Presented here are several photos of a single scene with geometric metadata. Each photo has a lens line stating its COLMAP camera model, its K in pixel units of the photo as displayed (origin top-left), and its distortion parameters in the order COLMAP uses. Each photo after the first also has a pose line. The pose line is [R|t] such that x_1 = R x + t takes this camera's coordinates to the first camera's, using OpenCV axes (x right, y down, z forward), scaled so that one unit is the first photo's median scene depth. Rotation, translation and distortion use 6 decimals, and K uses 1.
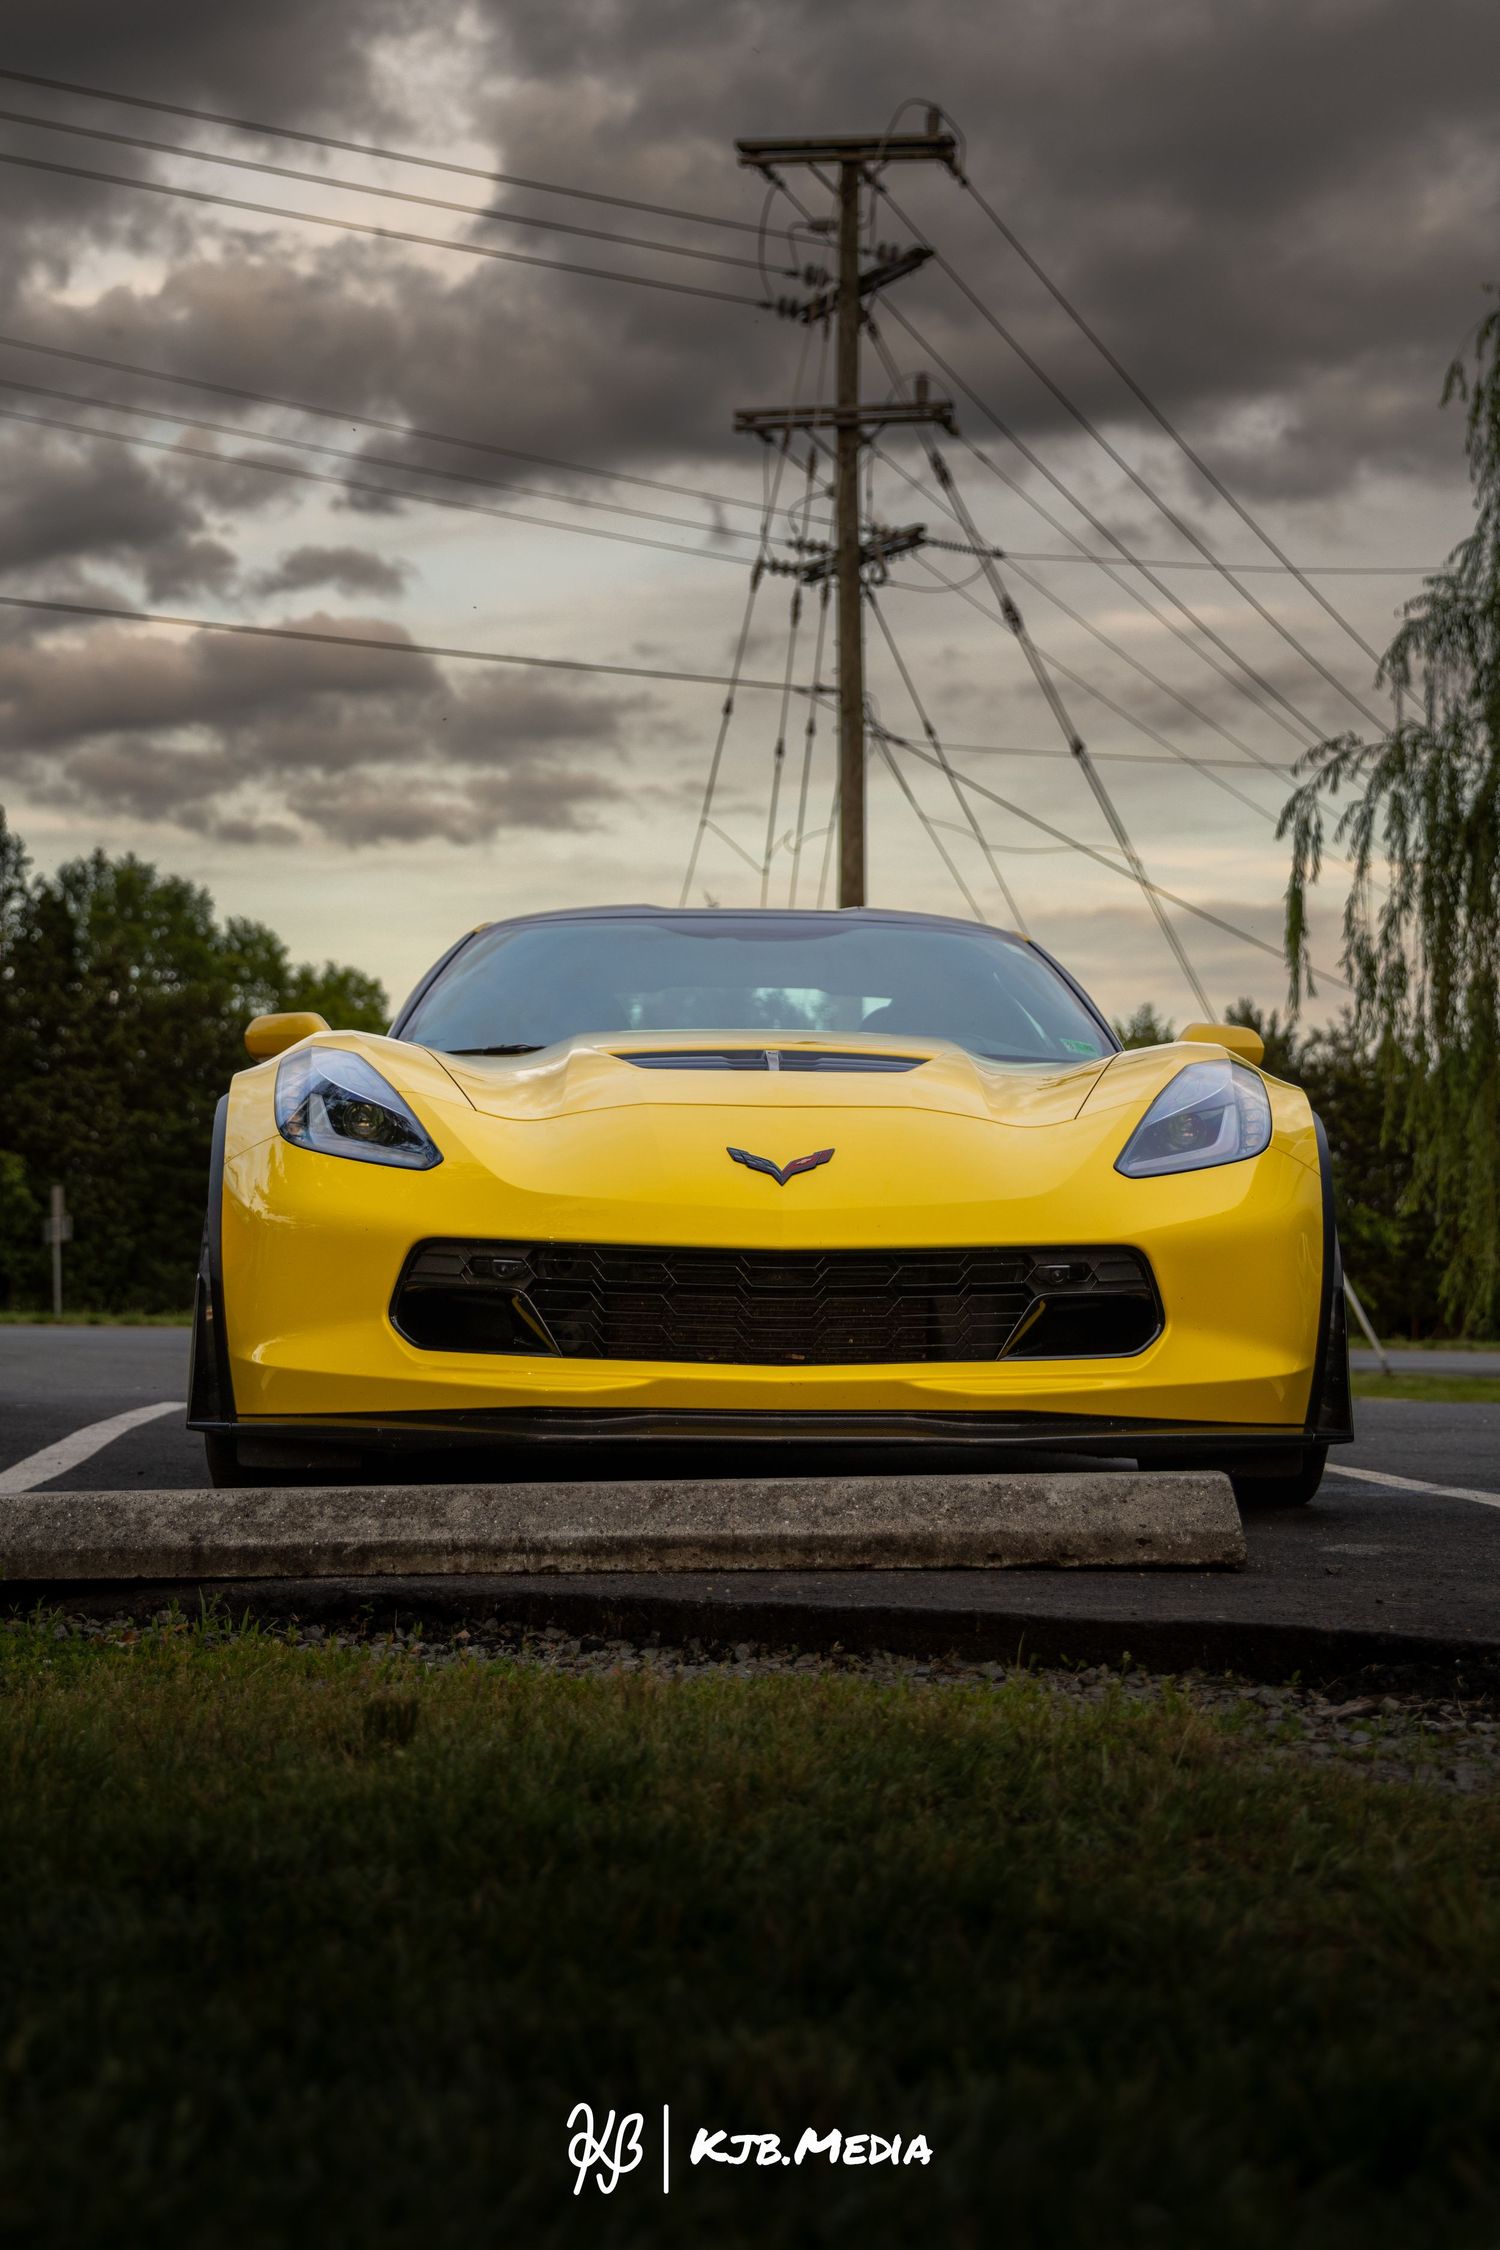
lens RADIAL K [[3807.4, 0, 750.0], [0, 3807.4, 1125.0], [0, 0, 1]] dist [0.008729, -0.013676]
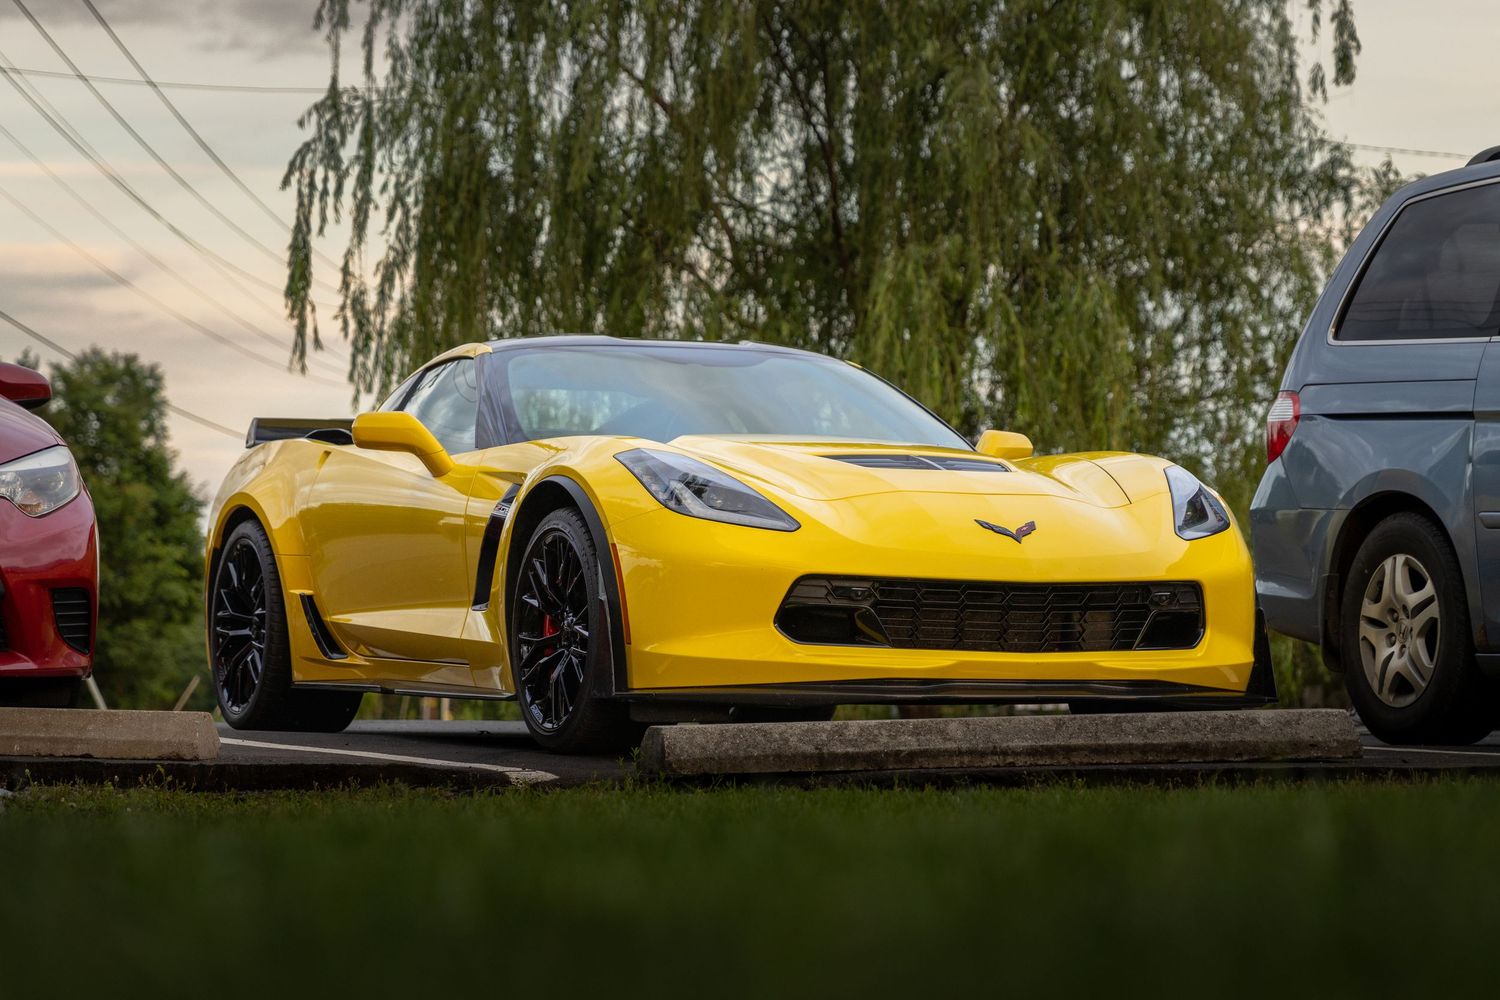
lens RADIAL K [[5234.6, 0, 750.0], [0, 5234.6, 500.0], [0, 0, 1]] dist [0.089668, -0.918275]
pose [[0.914790, 0.012377, 0.403741, -0.982141], [-0.016153, 0.999852, 0.005948, -0.013916], [-0.403607, -0.011963, 0.914854, -0.988847]]
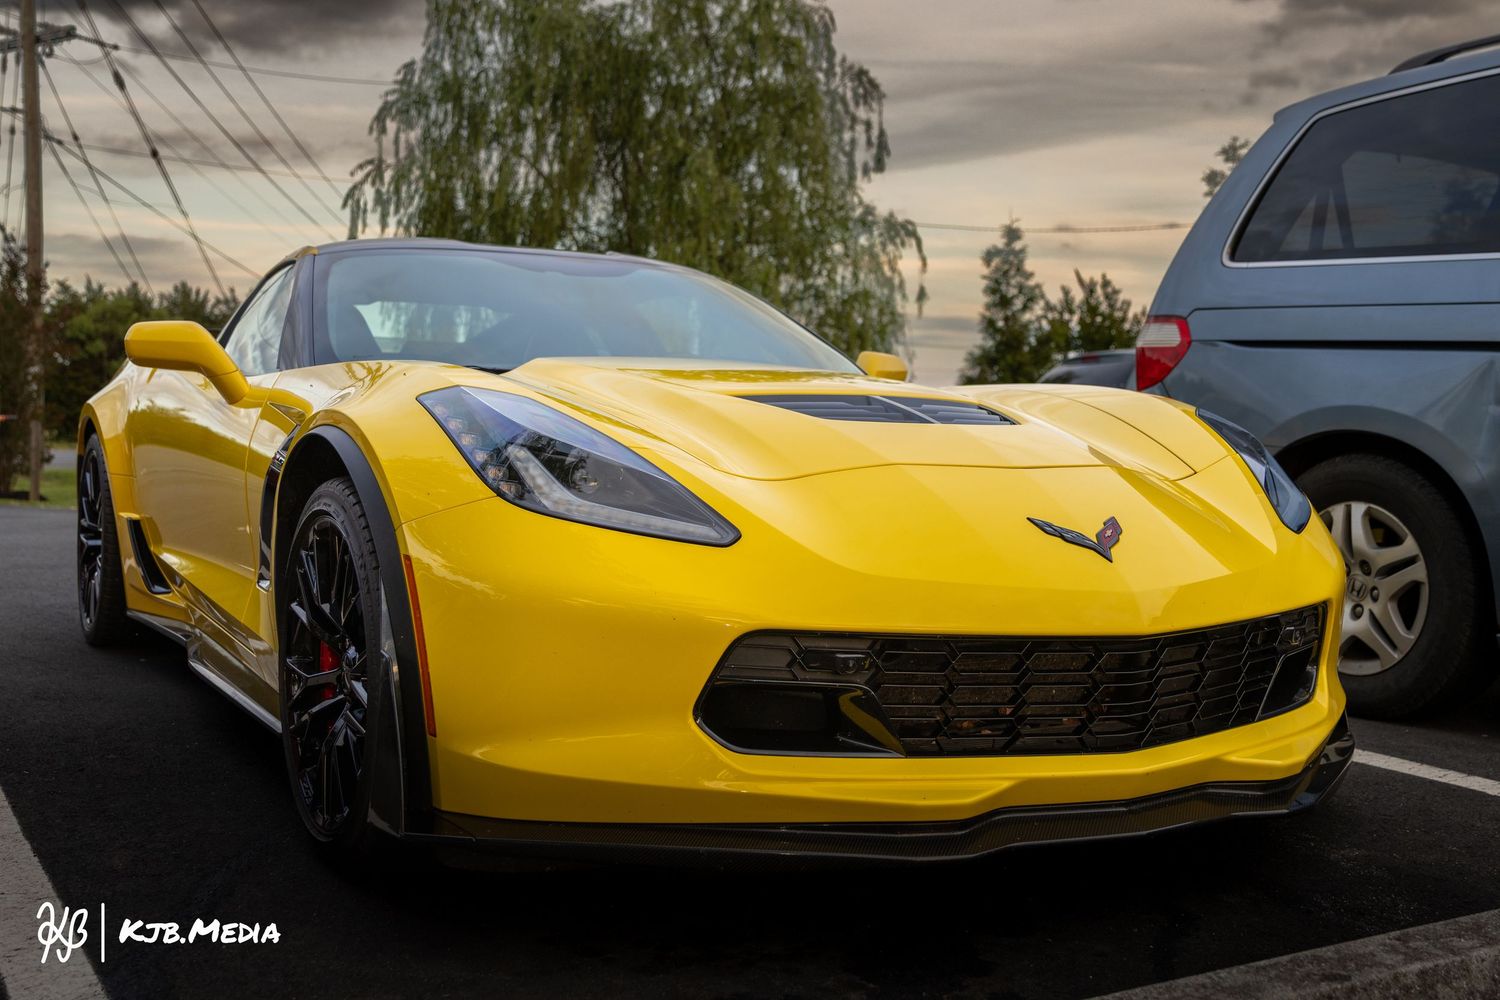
lens RADIAL K [[1569.6, 0, 683.9], [0, 1569.6, 507.7], [0, 0, 1]] dist [0.015757, -0.009641]
pose [[0.884731, -0.019590, 0.465689, -0.261954], [-0.030446, 0.994554, 0.099681, -0.032616], [-0.465106, -0.102369, 0.879316, 0.686839]]
